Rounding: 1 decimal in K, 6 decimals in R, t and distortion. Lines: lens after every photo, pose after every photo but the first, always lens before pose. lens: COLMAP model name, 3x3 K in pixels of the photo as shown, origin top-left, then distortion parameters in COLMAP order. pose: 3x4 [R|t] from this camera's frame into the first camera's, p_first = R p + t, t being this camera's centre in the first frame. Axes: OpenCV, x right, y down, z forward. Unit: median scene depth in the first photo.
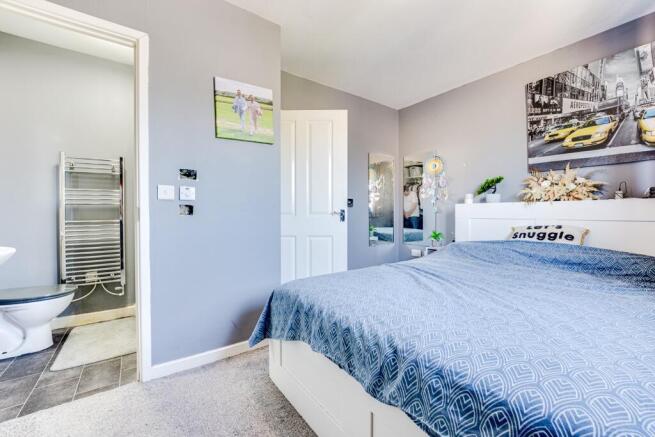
lens RADIAL K [[269.9, 0, 337.0], [0, 269.9, 210.8], [0, 0, 1]] dist [-0.004456, -0.000261]
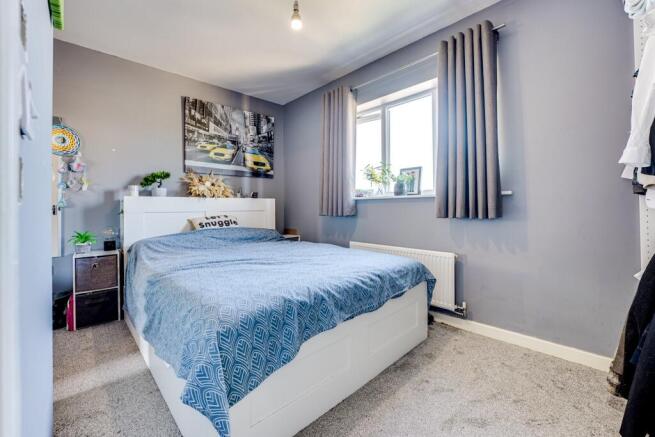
lens RADIAL K [[274.3, 0, 330.2], [0, 274.3, 202.3], [0, 0, 1]] dist [-0.001945, 0.000028]
pose [[-0.120252, 0.024232, 0.992448, -0.502028], [0.007049, 0.999698, -0.023555, 0.019522], [-0.992718, 0.004163, -0.120386, 0.487267]]
